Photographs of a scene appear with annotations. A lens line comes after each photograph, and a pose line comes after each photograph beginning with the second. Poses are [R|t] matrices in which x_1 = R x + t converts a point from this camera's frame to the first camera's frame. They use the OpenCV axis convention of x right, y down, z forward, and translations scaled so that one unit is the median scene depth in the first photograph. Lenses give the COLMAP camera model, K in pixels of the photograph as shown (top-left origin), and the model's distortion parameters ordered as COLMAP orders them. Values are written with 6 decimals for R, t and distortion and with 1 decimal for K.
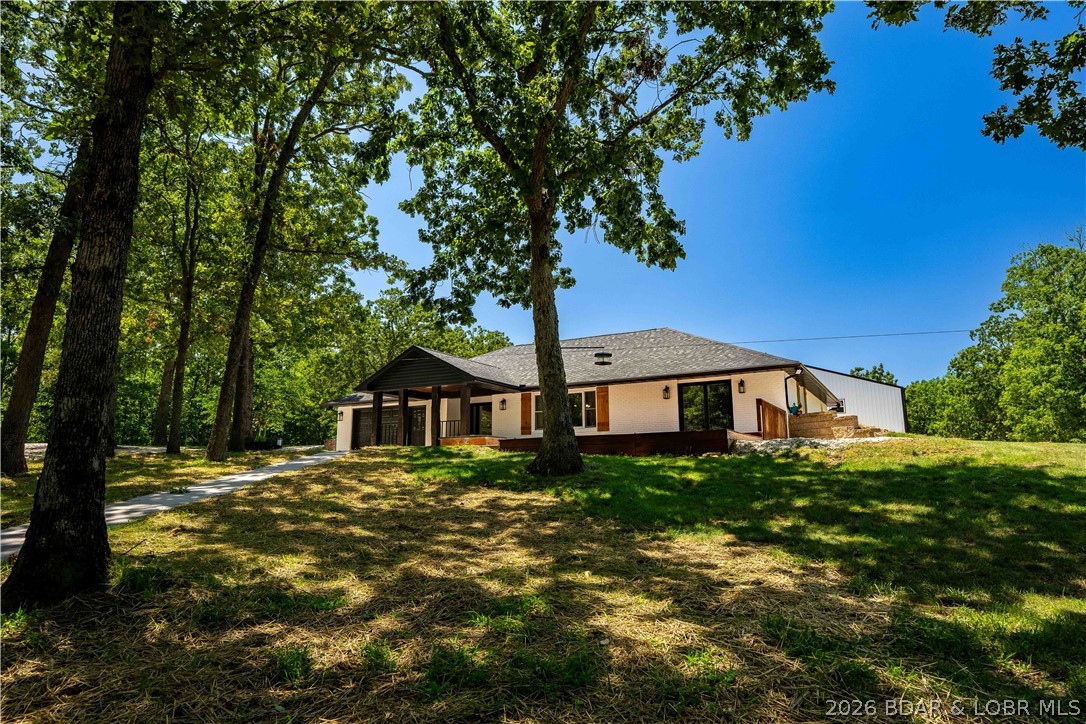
lens RADIAL K [[671.1, 0, 543.0], [0, 671.1, 362.0], [0, 0, 1]] dist [-0.000416, -0.000093]
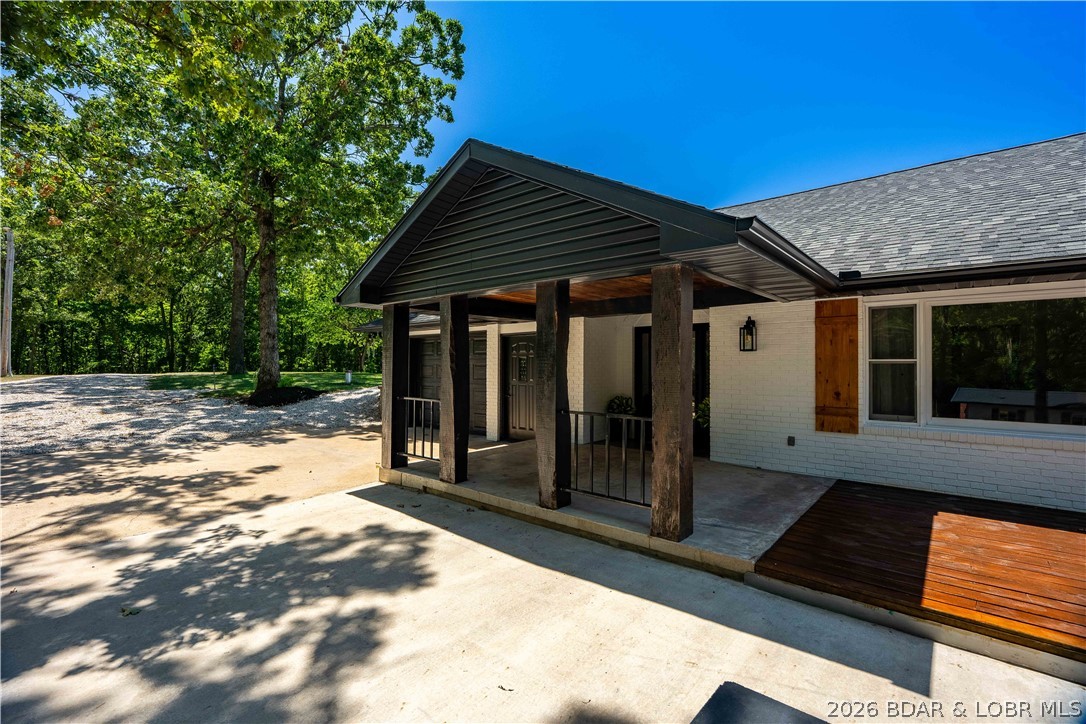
lens RADIAL K [[481.0, 0, 548.8], [0, 481.0, 365.0], [0, 0, 1]] dist [-0.005974, -0.000203]
pose [[0.981616, 0.003666, -0.190830, -0.118002], [0.030303, 0.984141, 0.174783, 0.033690], [0.188444, -0.177353, 0.965937, 0.775026]]
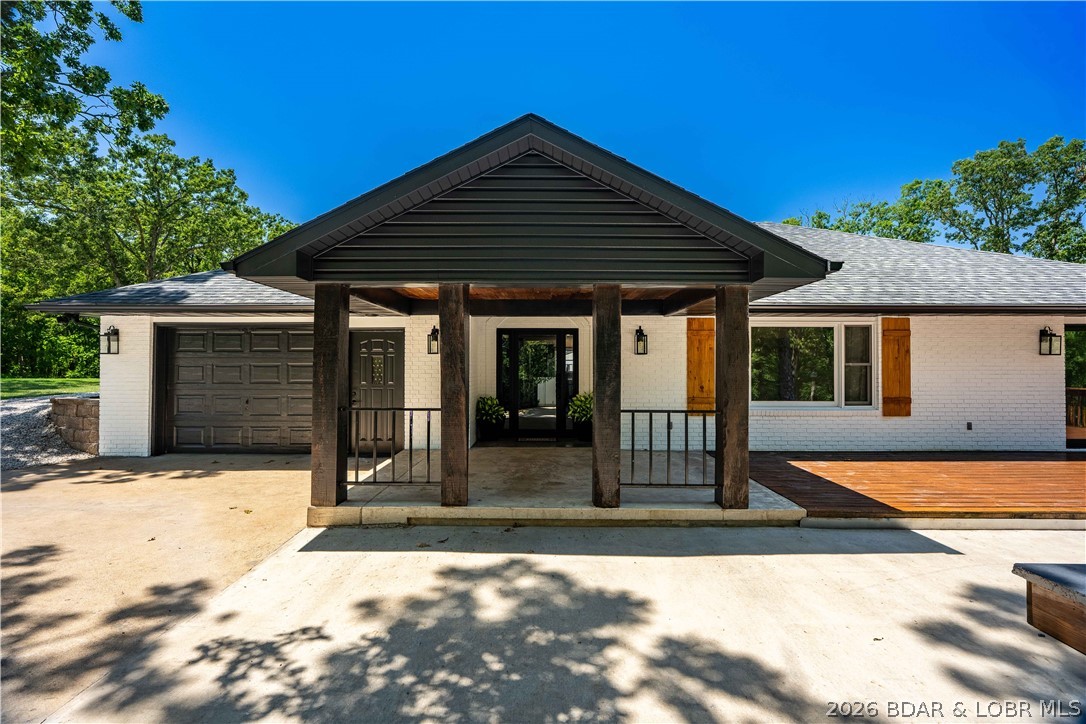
lens RADIAL K [[479.0, 0, 543.0], [0, 479.0, 362.0], [0, 0, 1]] dist [-0.000977, -0.000307]
pose [[0.876674, 0.007533, 0.481025, -0.268203], [-0.090183, 0.984725, 0.148939, 0.038521], [-0.472556, -0.173952, 0.863963, 0.804190]]
